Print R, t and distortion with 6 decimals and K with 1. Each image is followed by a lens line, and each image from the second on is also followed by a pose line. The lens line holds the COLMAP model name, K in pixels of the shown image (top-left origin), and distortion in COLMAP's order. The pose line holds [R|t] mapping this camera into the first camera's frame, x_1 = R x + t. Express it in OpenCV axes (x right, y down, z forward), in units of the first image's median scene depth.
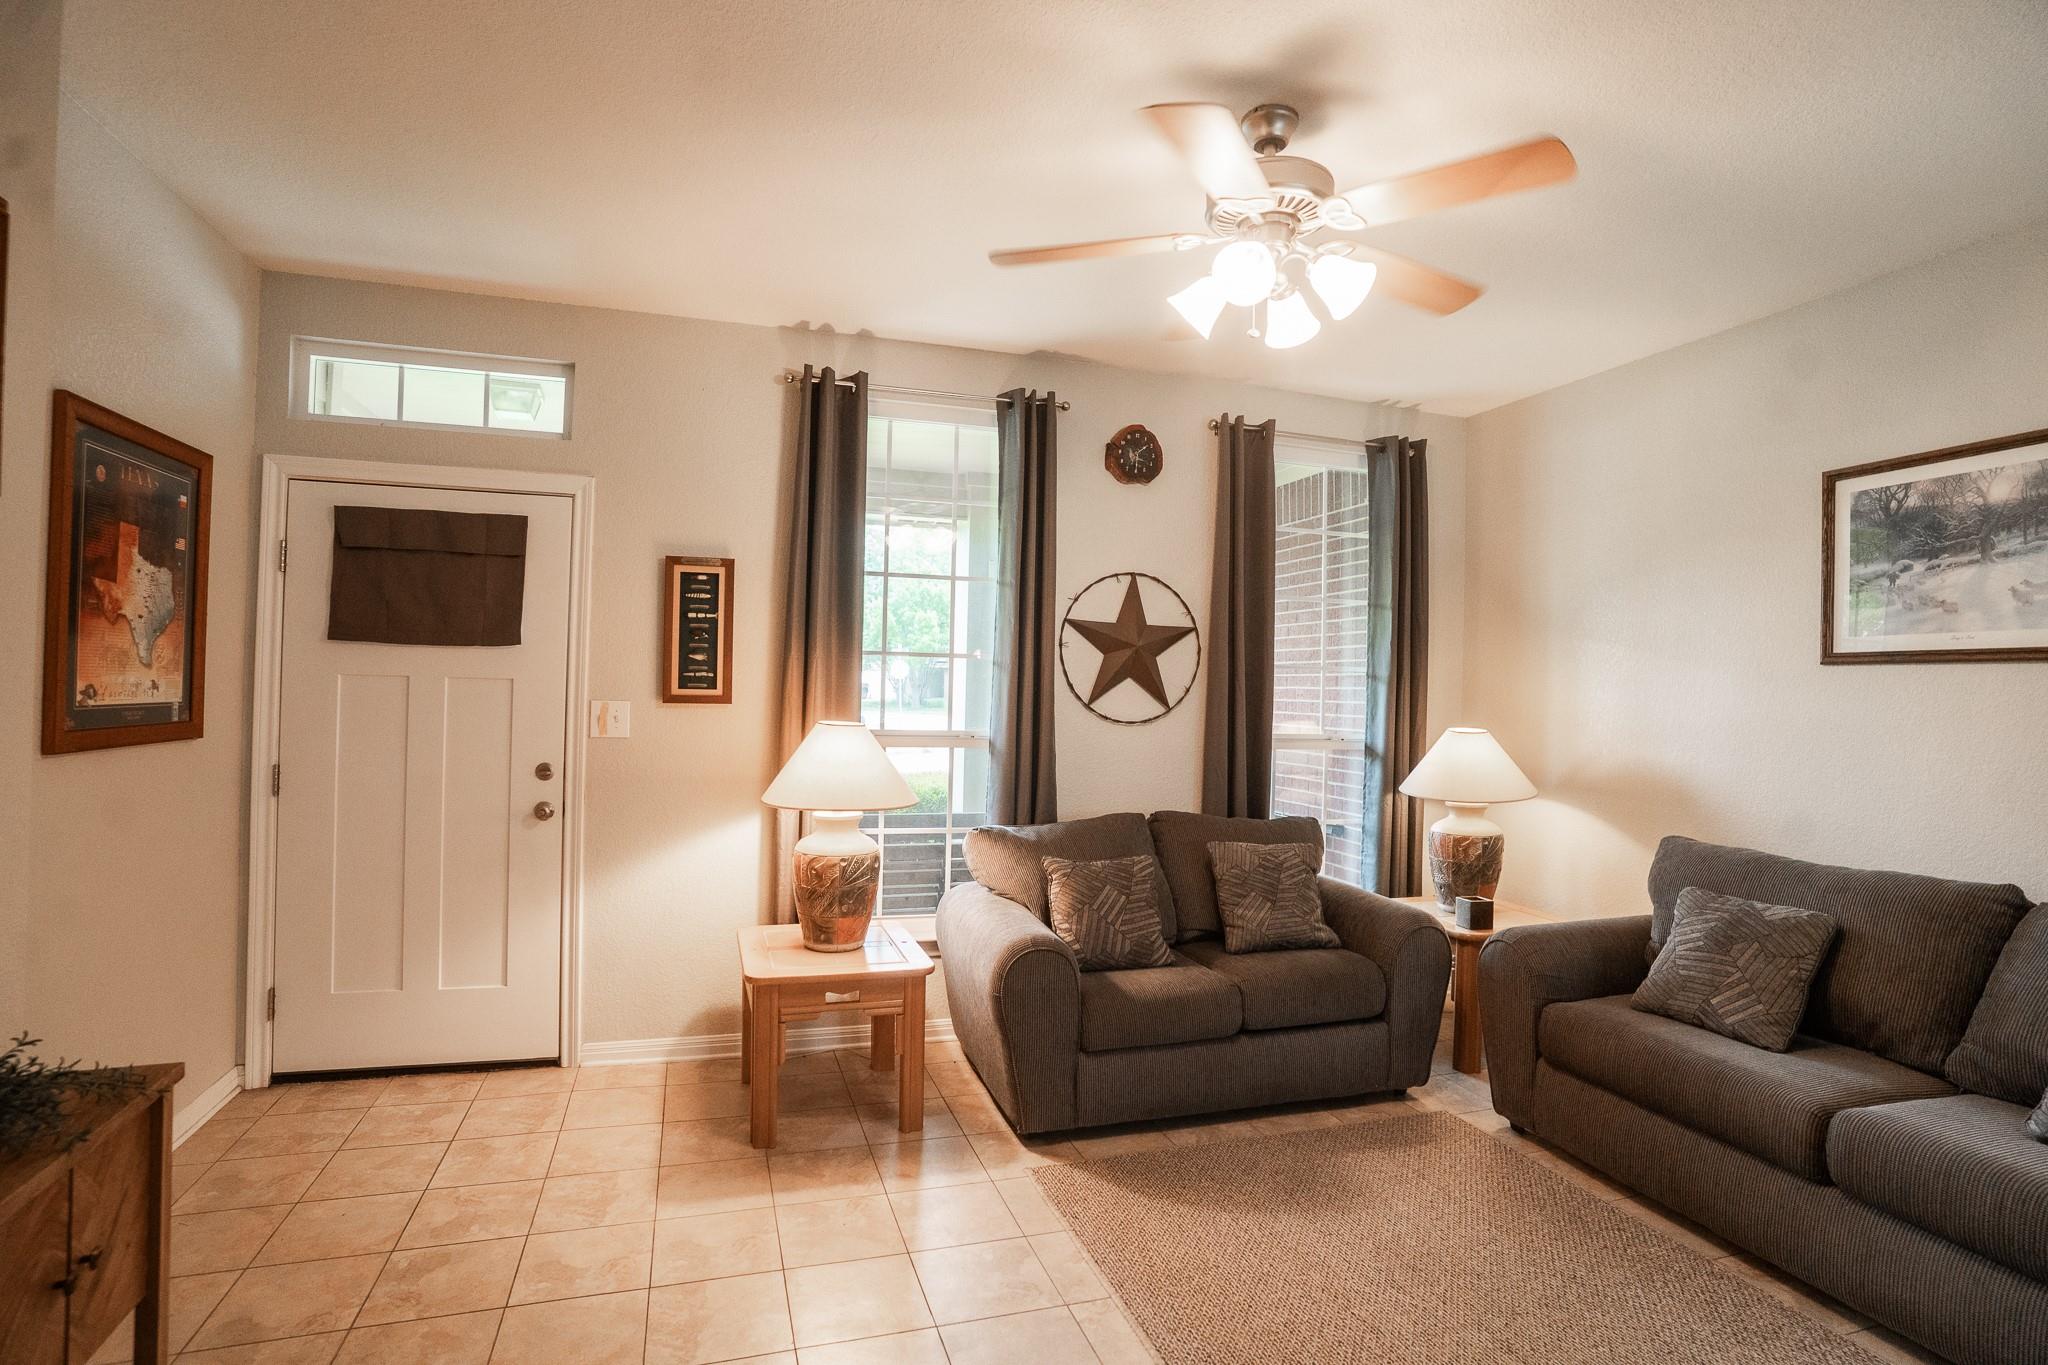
lens RADIAL K [[1008.0, 0, 1018.4], [0, 1008.0, 680.2], [0, 0, 1]] dist [-0.081005, 0.038120]
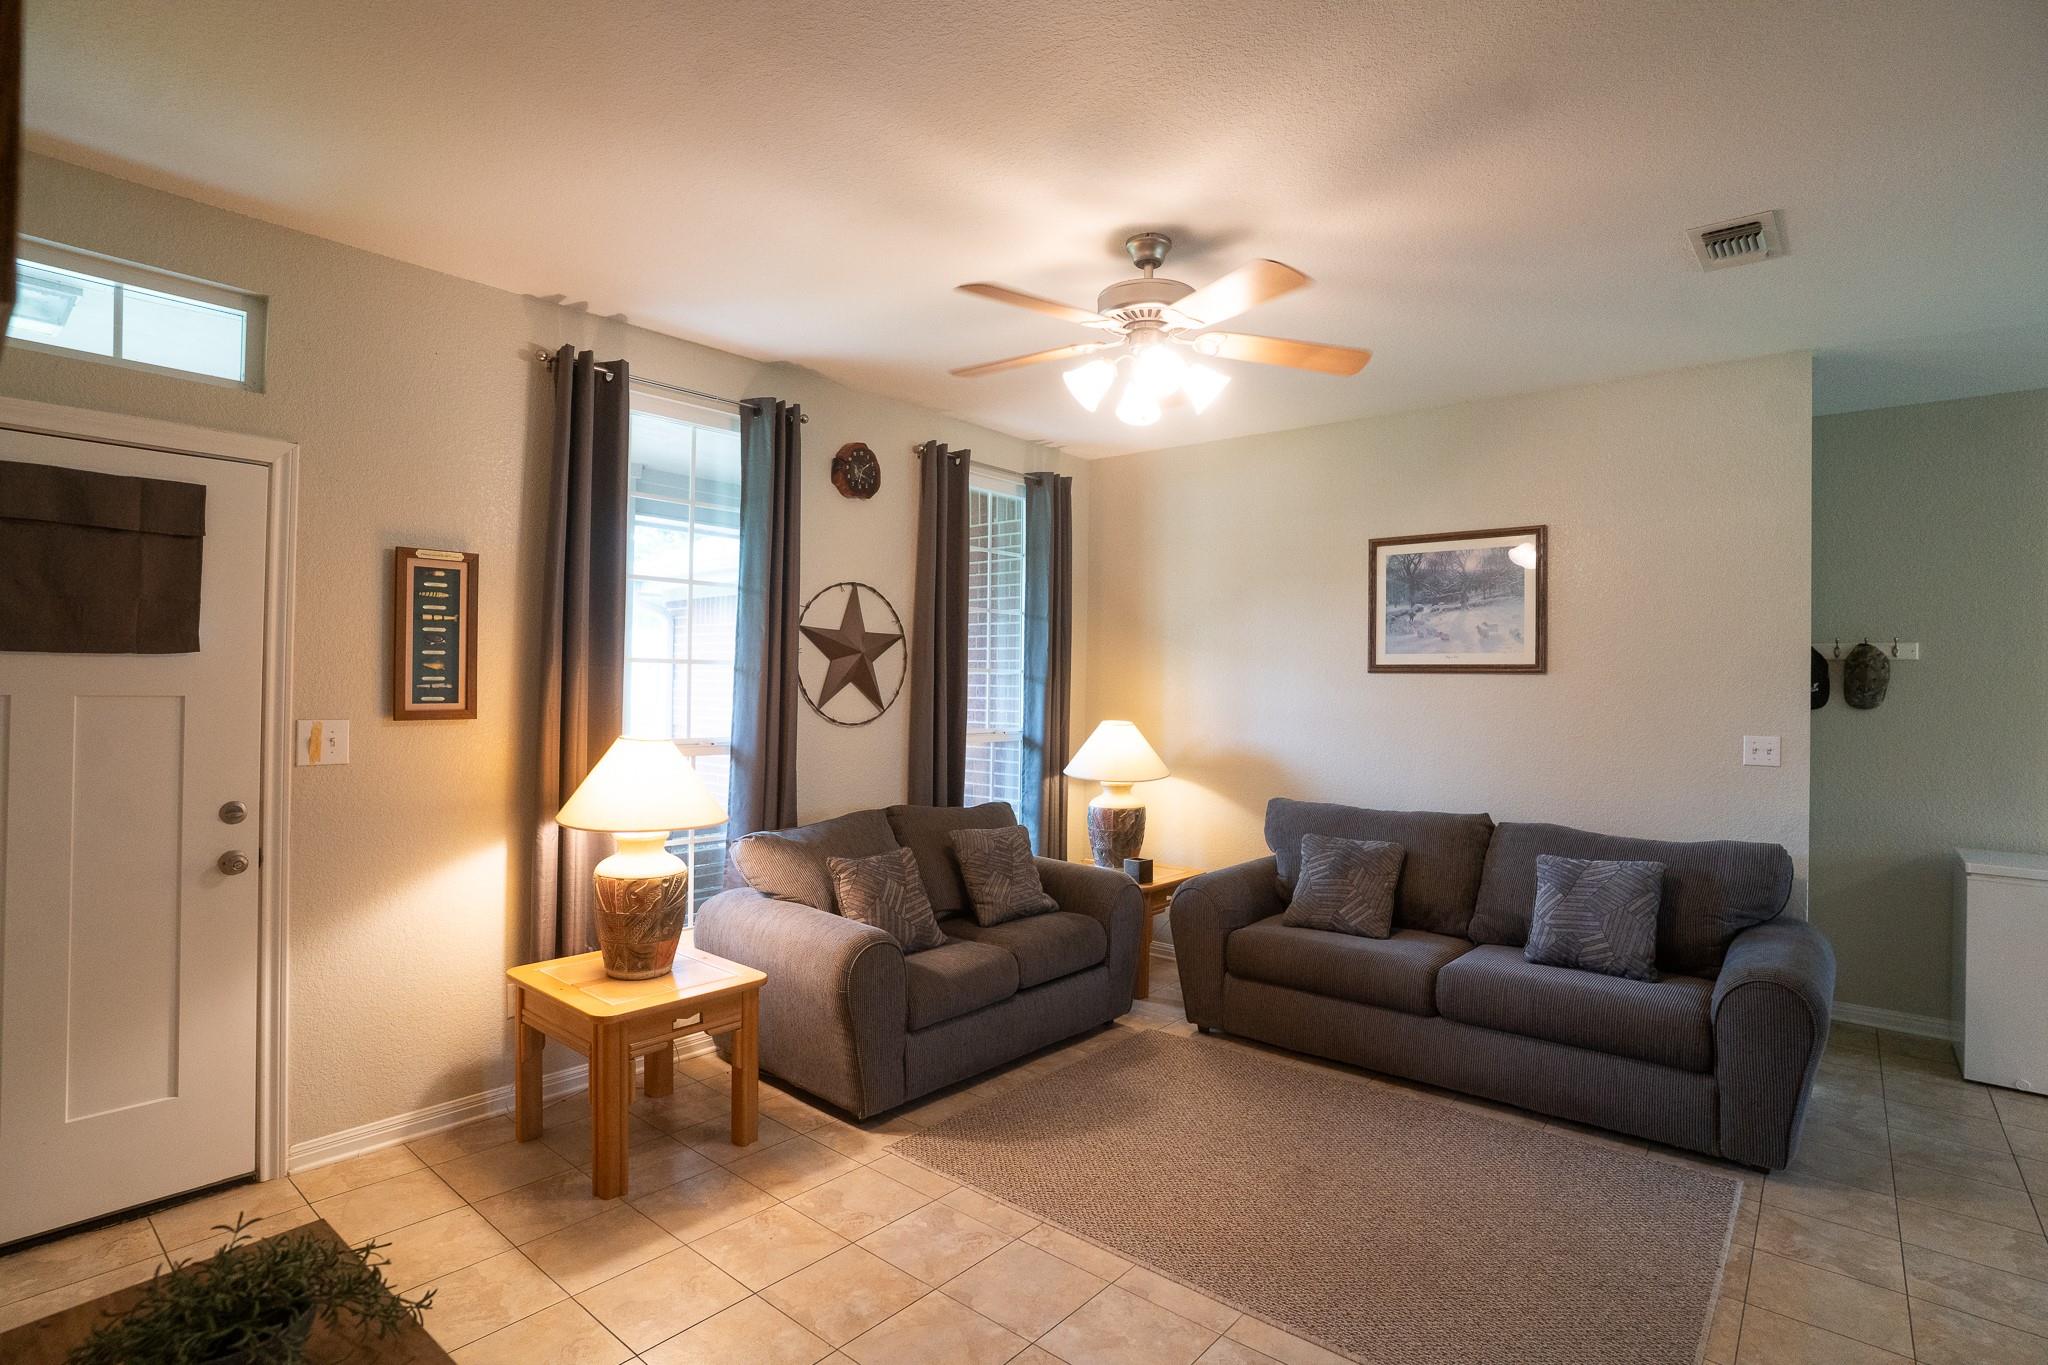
lens RADIAL K [[1014.2, 0, 1016.9], [0, 1014.2, 675.2], [0, 0, 1]] dist [-0.082808, 0.041074]
pose [[0.846147, -0.006105, 0.532914, -0.363396], [-0.000124, 0.999932, 0.011653, -0.026102], [-0.532949, -0.009926, 0.846089, 0.011288]]
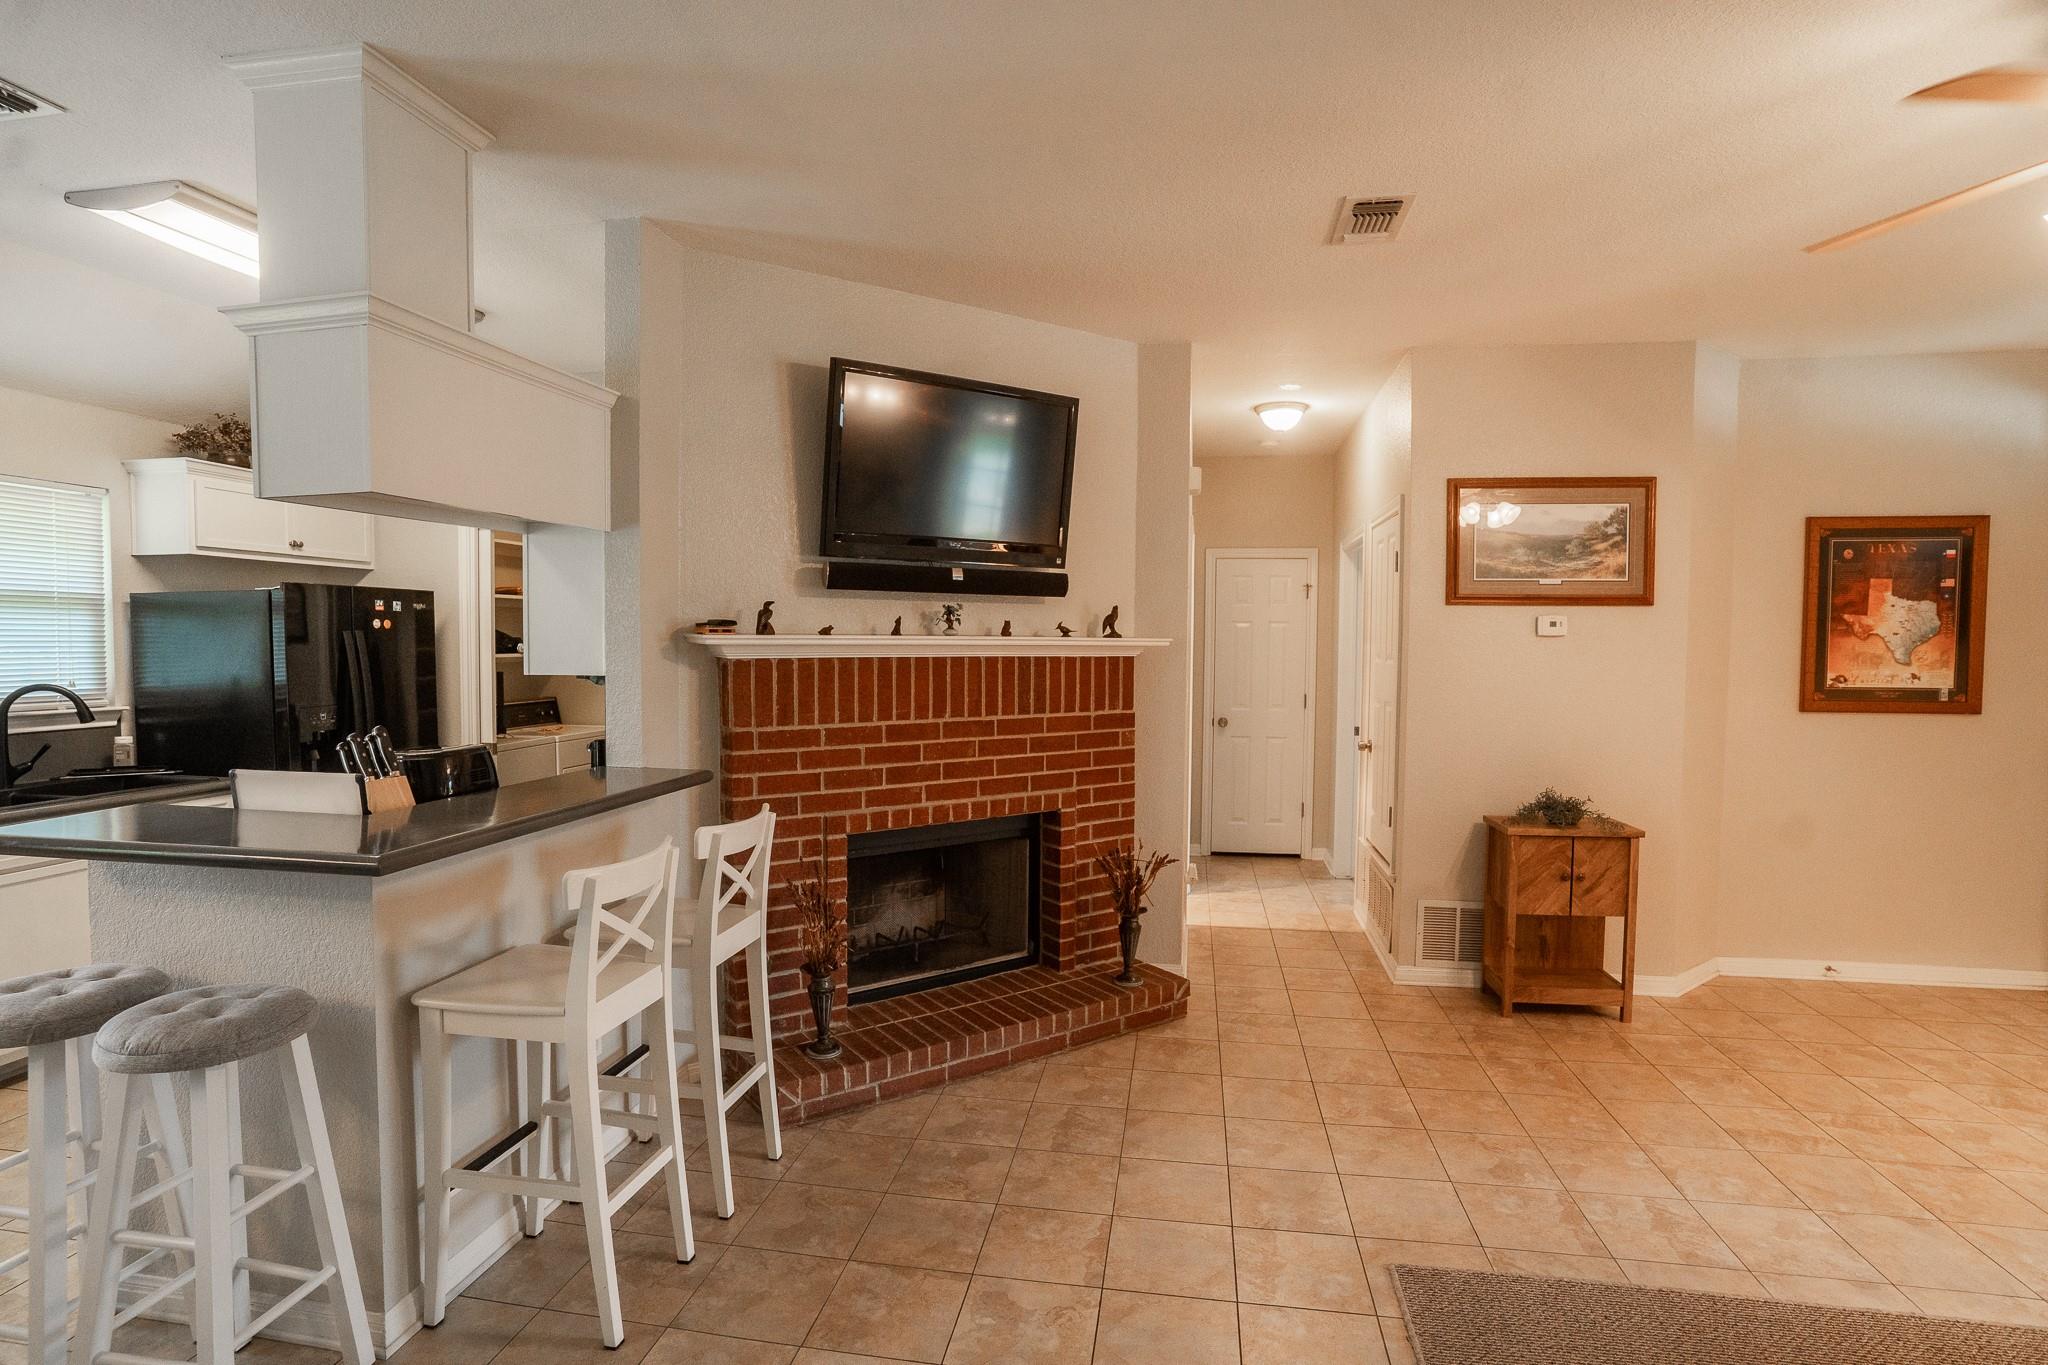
lens RADIAL K [[1008.0, 0, 1018.4], [0, 1008.0, 680.2], [0, 0, 1]] dist [-0.081005, 0.038120]
pose [[-0.457844, 0.009769, -0.888979, 0.885612], [-0.008536, 0.999845, 0.015384, -0.000486], [0.888992, 0.014632, -0.457690, 0.322783]]
